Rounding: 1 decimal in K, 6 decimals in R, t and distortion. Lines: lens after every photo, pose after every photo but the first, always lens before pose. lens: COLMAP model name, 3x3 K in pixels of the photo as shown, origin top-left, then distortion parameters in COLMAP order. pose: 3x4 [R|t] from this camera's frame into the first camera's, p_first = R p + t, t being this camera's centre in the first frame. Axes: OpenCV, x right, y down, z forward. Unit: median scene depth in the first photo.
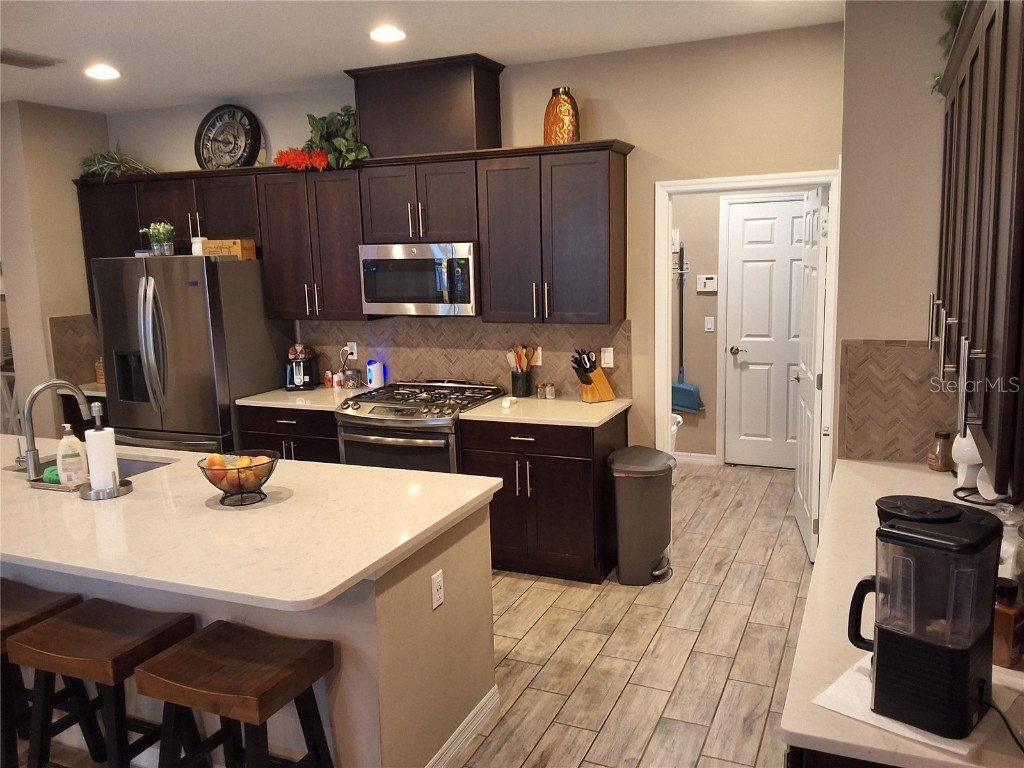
lens RADIAL K [[822.6, 0, 518.6], [0, 822.6, 380.6], [0, 0, 1]] dist [0.130598, -0.214323]
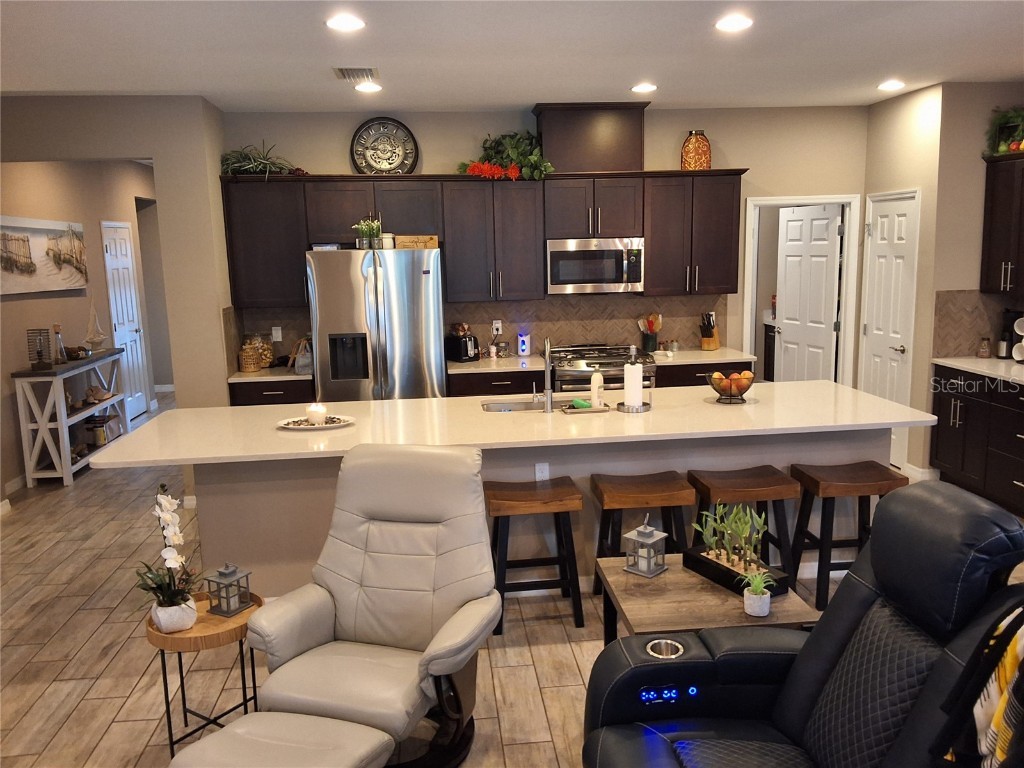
lens RADIAL K [[822.6, 0, 518.6], [0, 822.6, 380.6], [0, 0, 1]] dist [0.130598, -0.214323]
pose [[0.869102, -0.073559, 0.489132, -0.871874], [0.078750, 0.996844, 0.009989, 0.036900], [-0.488324, 0.029838, 0.872152, -0.084512]]
